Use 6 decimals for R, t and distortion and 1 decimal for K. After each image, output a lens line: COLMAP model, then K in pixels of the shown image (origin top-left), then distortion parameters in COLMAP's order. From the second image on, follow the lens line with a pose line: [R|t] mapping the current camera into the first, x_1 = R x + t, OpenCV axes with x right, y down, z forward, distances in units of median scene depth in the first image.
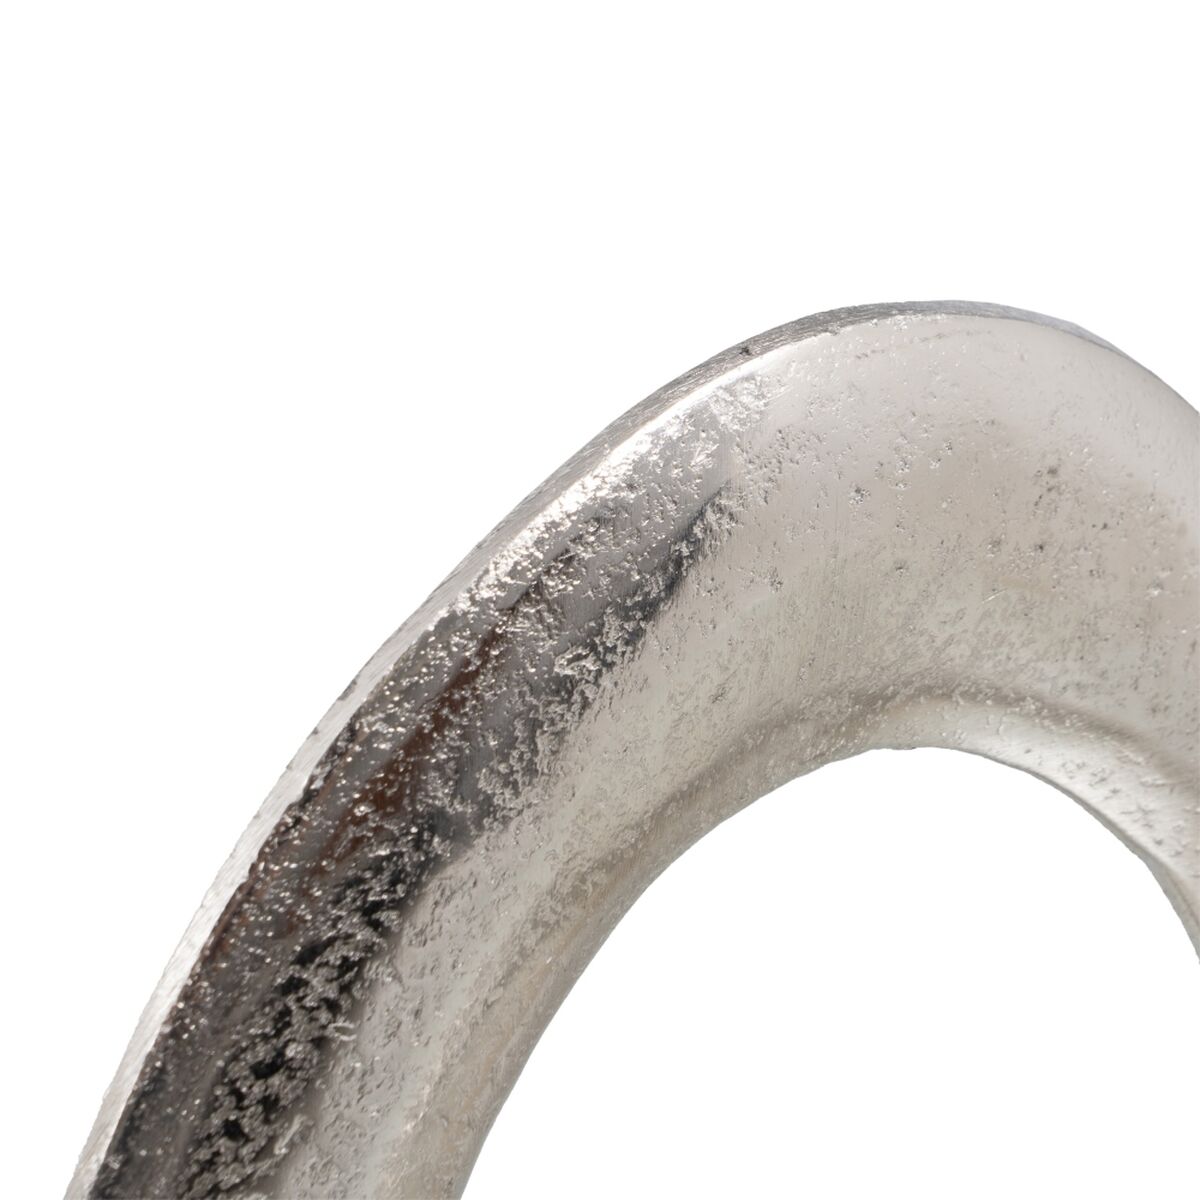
lens RADIAL K [[5170.3, 0, 602.3], [0, 5170.3, 596.1], [0, 0, 1]] dist [0.297308, 0.000000]
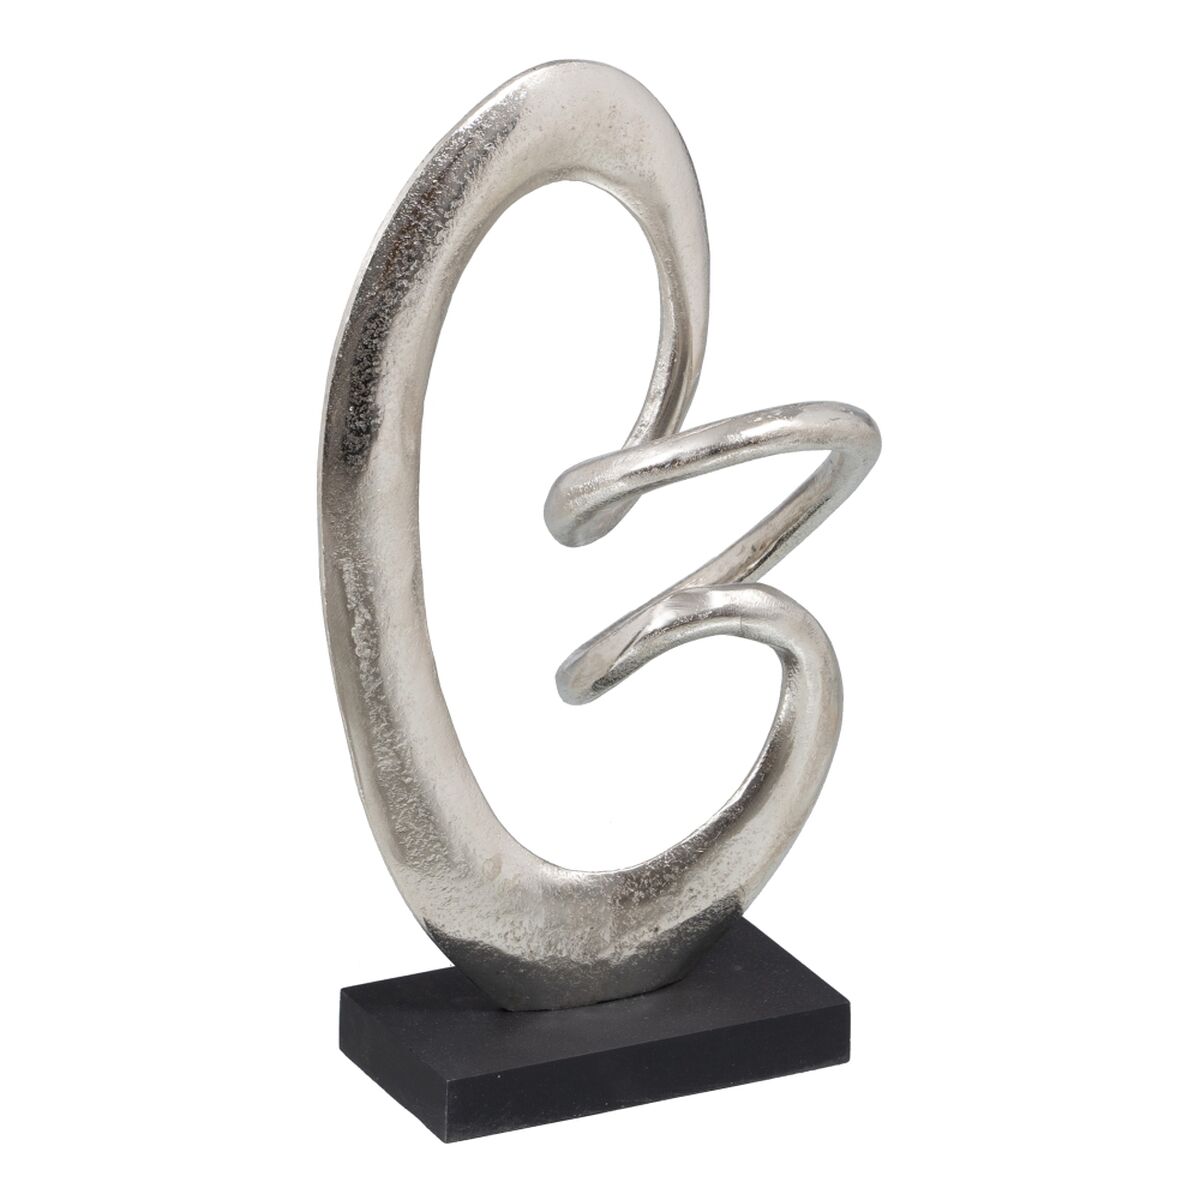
lens RADIAL K [[5170.3, 0, 597.3], [0, 5170.3, 602.1], [0, 0, 1]] dist [0.297308, 0.000000]
pose [[0.997645, 0.024083, 0.064216, -0.166240], [-0.023583, 0.999685, -0.008535, 0.386596], [-0.064402, 0.007000, 0.997900, -2.893804]]
